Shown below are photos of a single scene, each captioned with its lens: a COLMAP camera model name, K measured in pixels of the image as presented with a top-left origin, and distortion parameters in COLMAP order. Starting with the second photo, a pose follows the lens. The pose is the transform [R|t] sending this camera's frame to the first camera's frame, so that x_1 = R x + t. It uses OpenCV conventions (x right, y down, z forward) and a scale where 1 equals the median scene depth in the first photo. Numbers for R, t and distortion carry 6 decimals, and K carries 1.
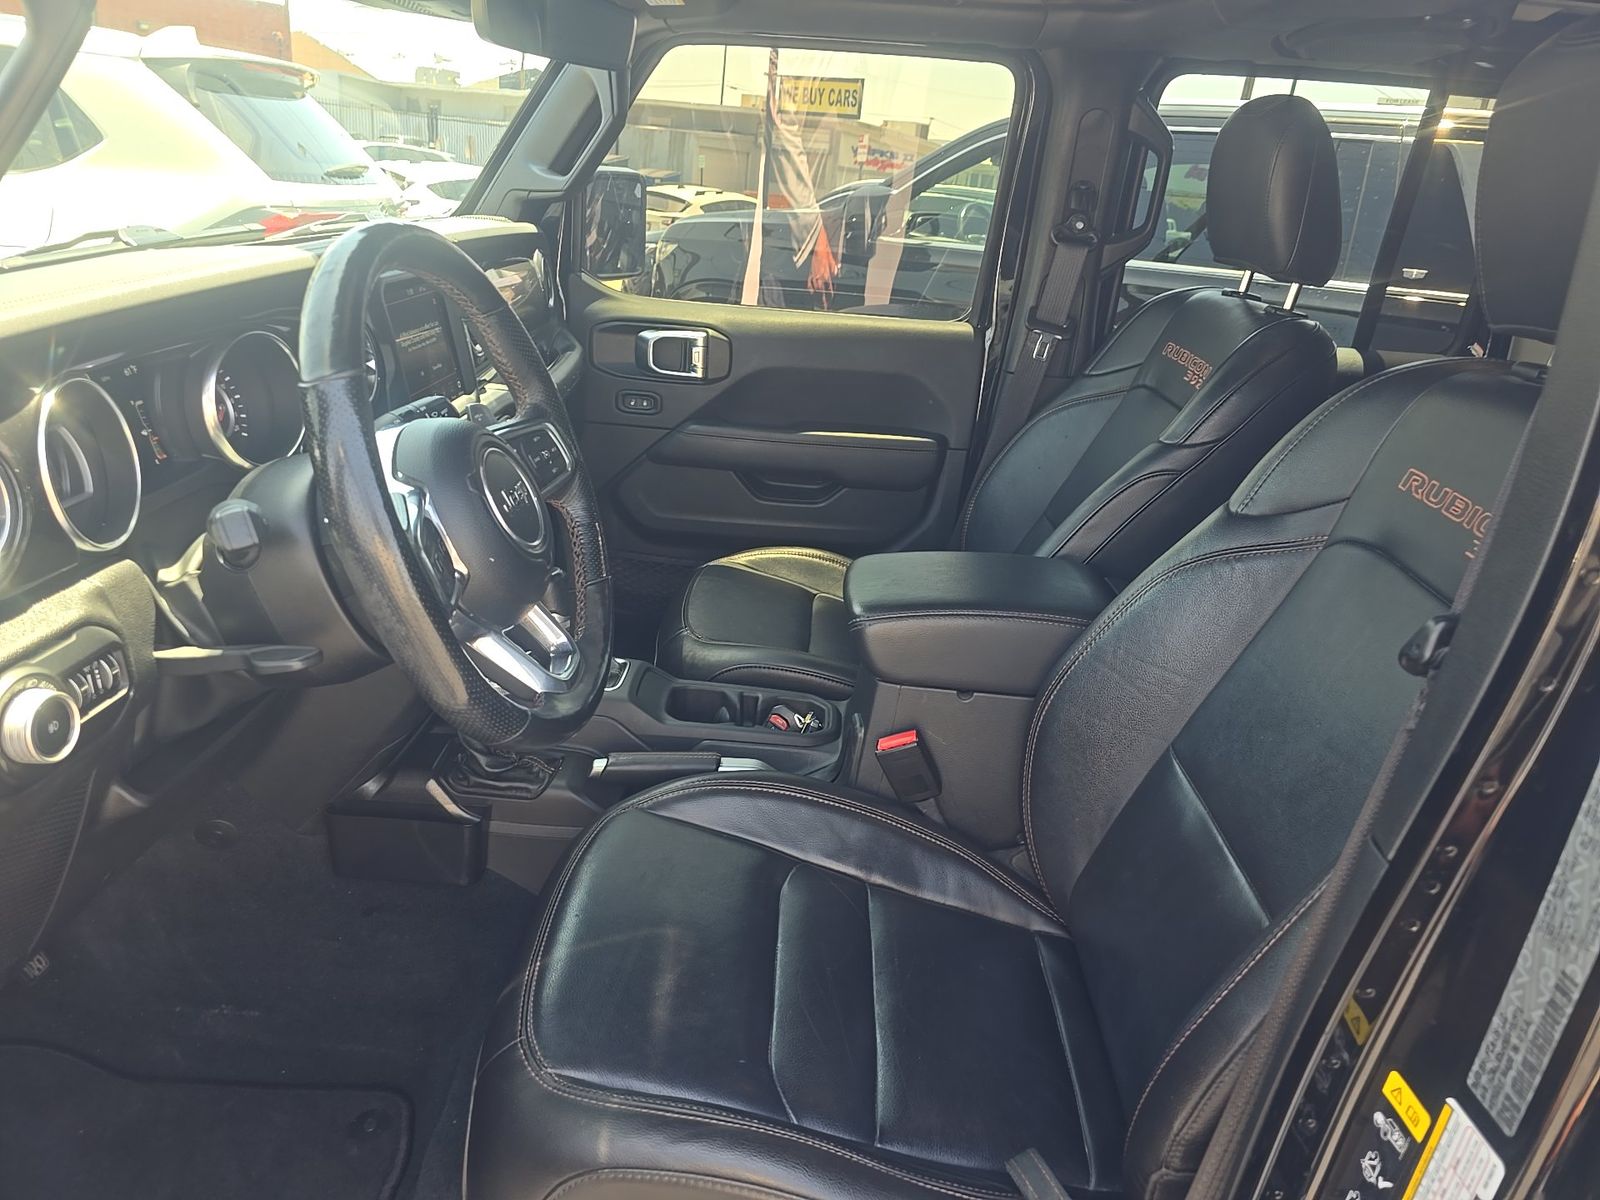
lens RADIAL K [[1092.0, 0, 802.3], [0, 1092.0, 590.1], [0, 0, 1]] dist [0.030559, -0.001520]
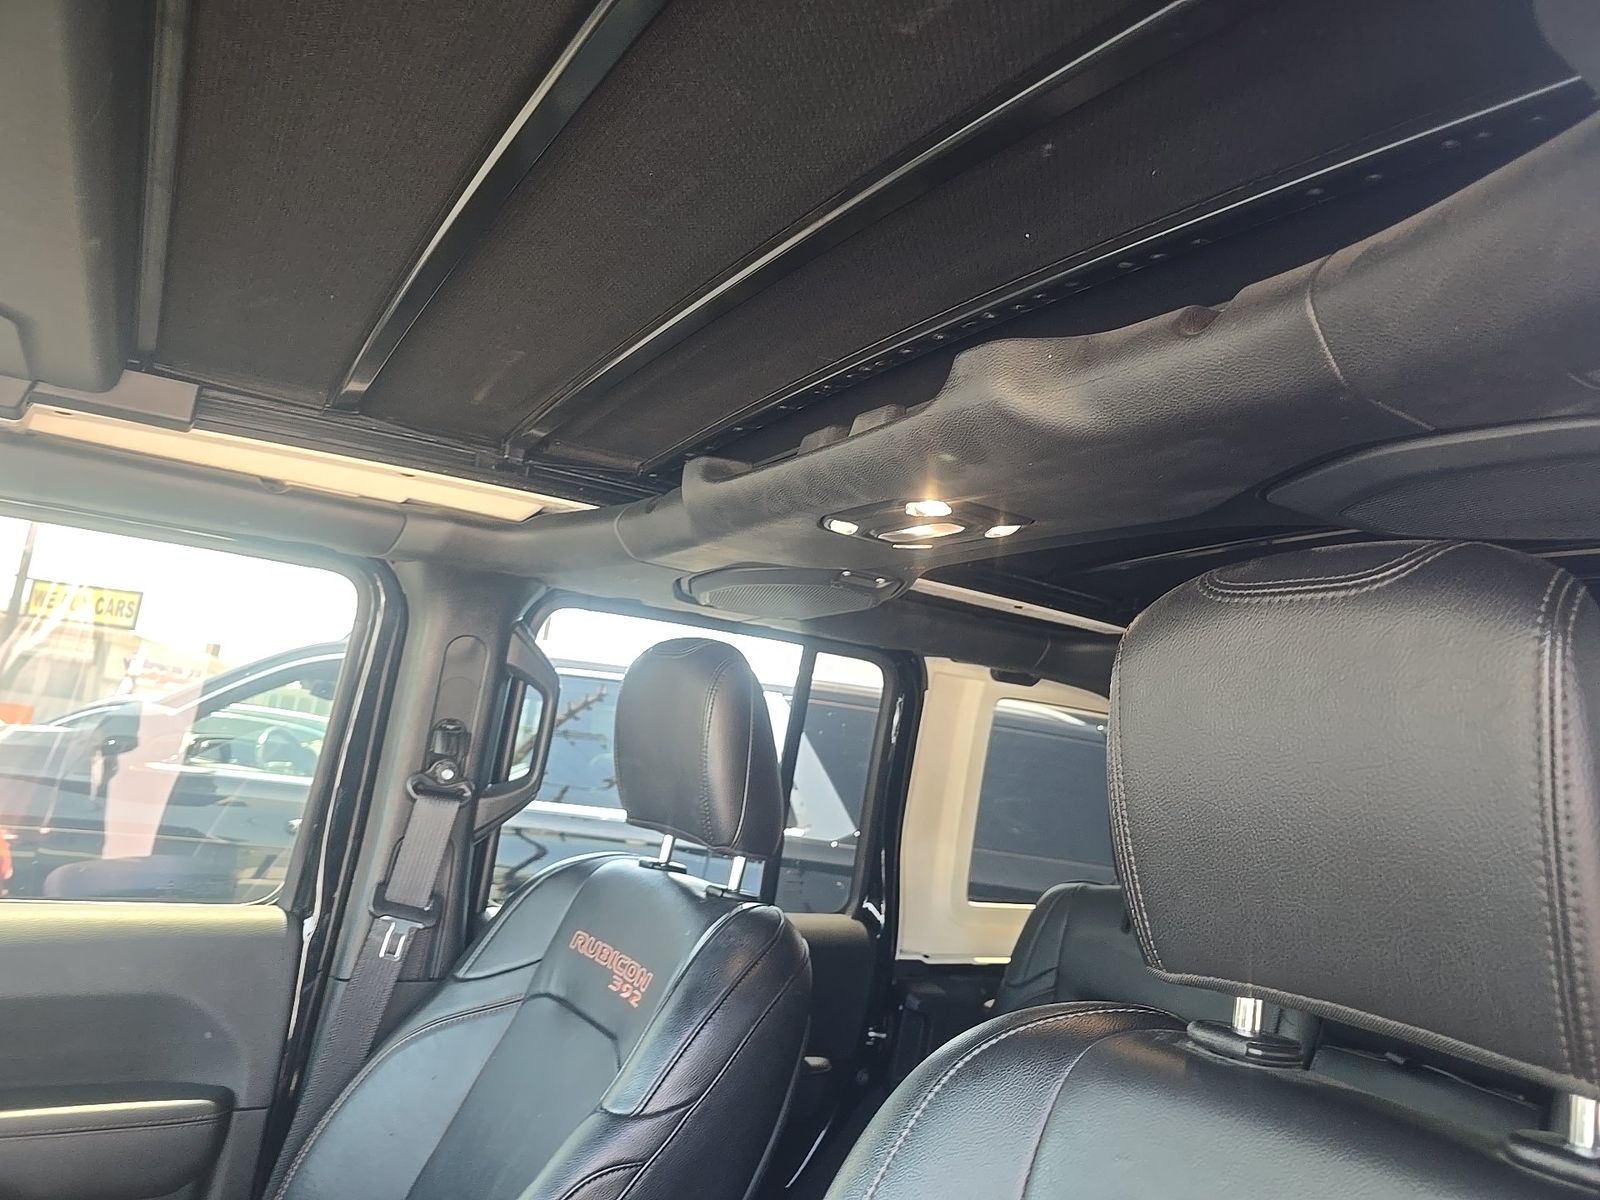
lens RADIAL K [[1083.9, 0, 800.0], [0, 1083.9, 600.0], [0, 0, 1]] dist [0.058868, -0.055965]
pose [[0.827803, 0.100483, 0.551946, 0.026445], [0.152909, 0.906171, -0.394302, -0.106514], [-0.539778, 0.410802, 0.734766, 0.264385]]
